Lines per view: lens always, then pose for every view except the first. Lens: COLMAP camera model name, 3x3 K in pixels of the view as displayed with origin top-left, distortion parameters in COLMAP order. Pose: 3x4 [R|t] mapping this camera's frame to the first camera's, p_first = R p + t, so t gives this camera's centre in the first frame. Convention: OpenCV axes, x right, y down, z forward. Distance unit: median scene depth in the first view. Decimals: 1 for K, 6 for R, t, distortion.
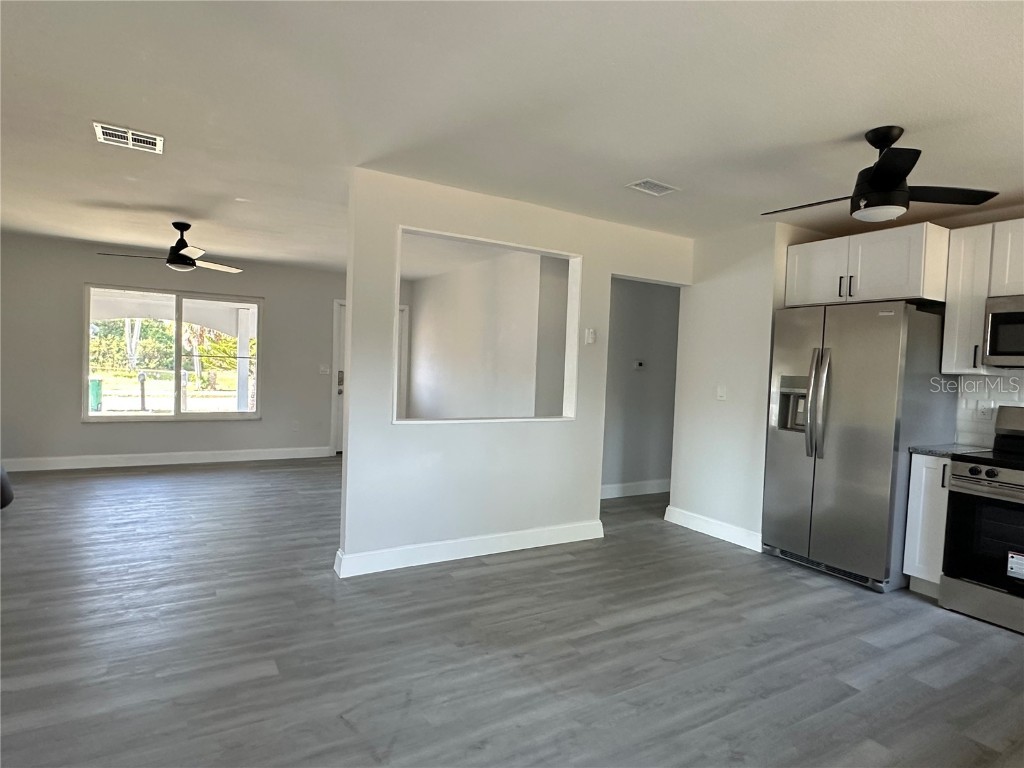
lens RADIAL K [[571.8, 0, 511.0], [0, 571.8, 388.6], [0, 0, 1]] dist [-0.004480, 0.000503]
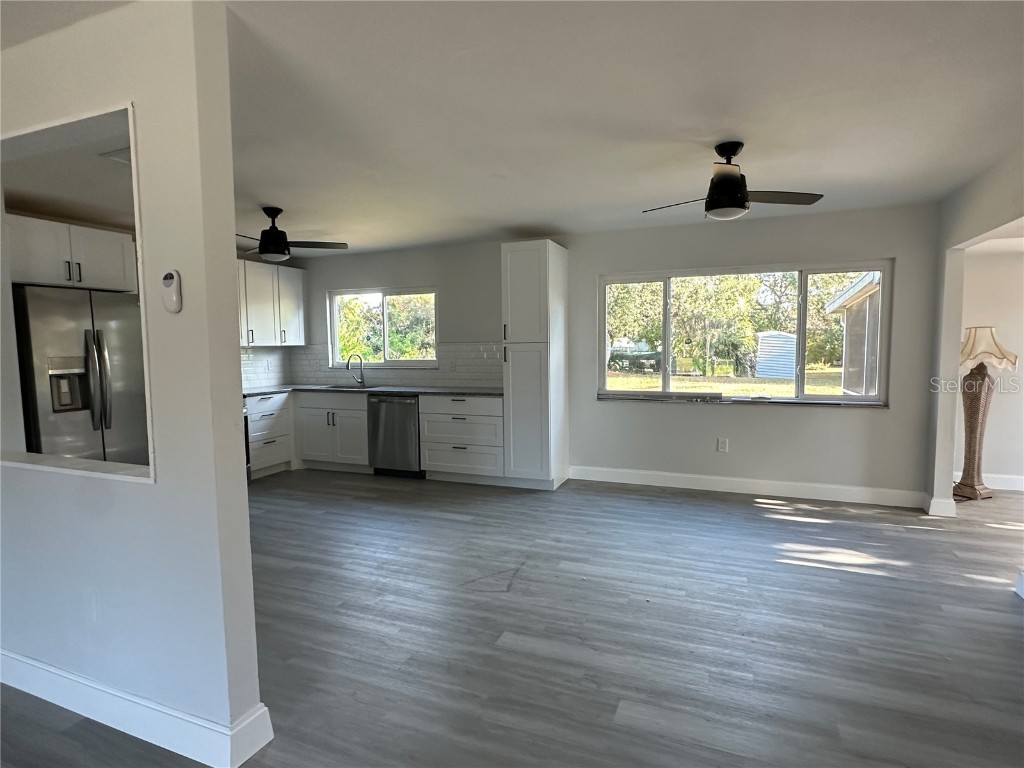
lens RADIAL K [[551.0, 0, 511.6], [0, 551.0, 386.5], [0, 0, 1]] dist [-0.000778, -0.000334]
pose [[-0.608601, -0.094123, 0.787874, -0.858676], [0.021298, 0.990644, 0.134798, -0.097073], [-0.793190, 0.098818, -0.600903, 1.110368]]
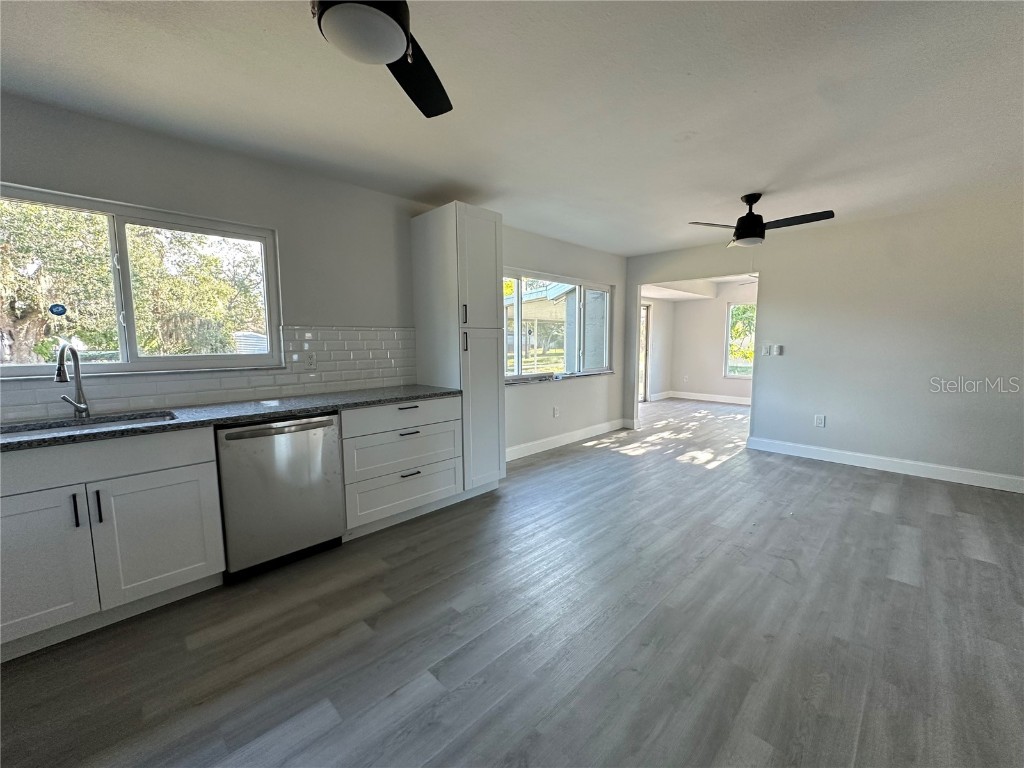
lens RADIAL K [[407.8, 0, 513.4], [0, 407.8, 382.4], [0, 0, 1]] dist [-0.003054, -0.000229]
pose [[-0.968858, -0.008746, -0.247462, 0.450727], [-0.043614, 0.989780, 0.135771, -0.020833], [0.243746, 0.142335, -0.959338, 1.116110]]
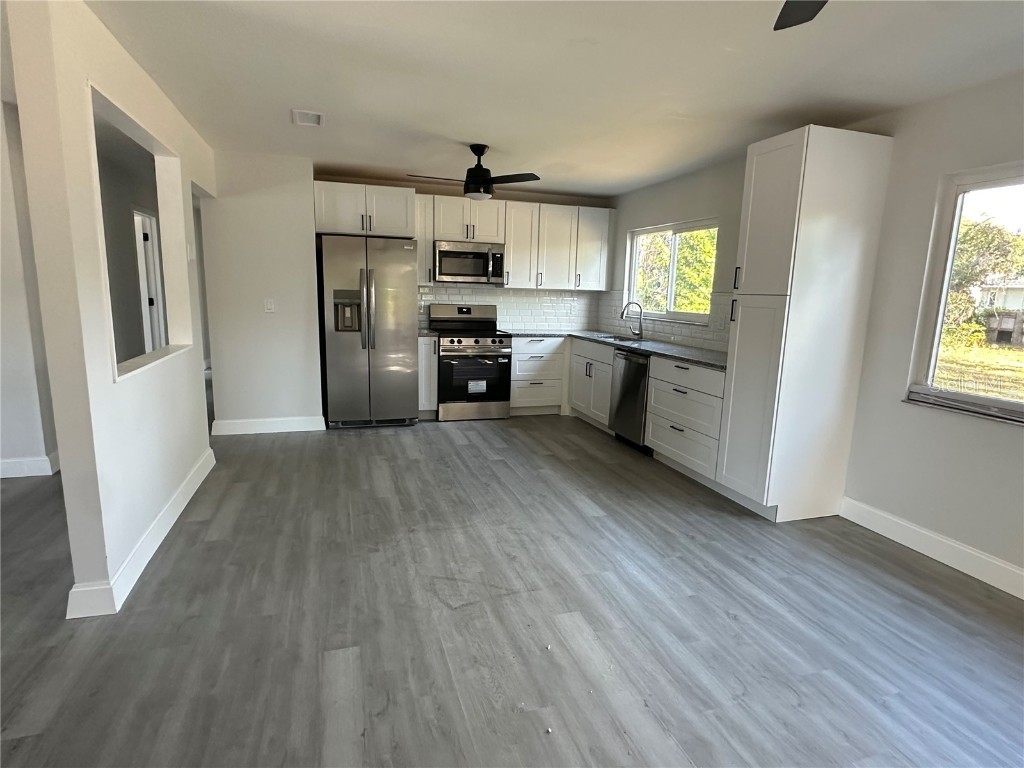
lens RADIAL K [[551.0, 0, 511.6], [0, 551.0, 386.5], [0, 0, 1]] dist [-0.000778, -0.000334]
pose [[0.222579, -0.203534, 0.953432, -0.771352], [0.020944, 0.978737, 0.204047, -0.063067], [-0.974690, -0.025448, 0.222109, 0.393995]]
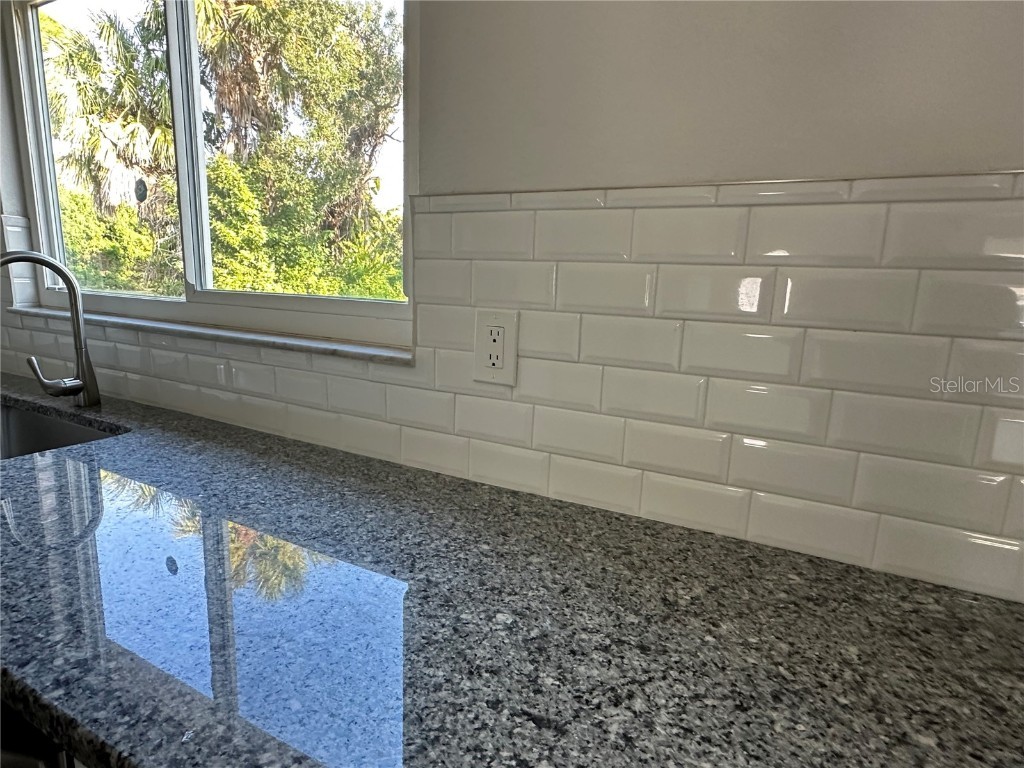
lens RADIAL K [[571.8, 0, 511.0], [0, 571.8, 388.6], [0, 0, 1]] dist [-0.004480, 0.000503]
pose [[-0.517120, -0.223396, 0.826245, 0.434273], [-0.019062, 0.968104, 0.249821, 0.023422], [-0.855701, 0.113438, -0.504884, 0.337046]]
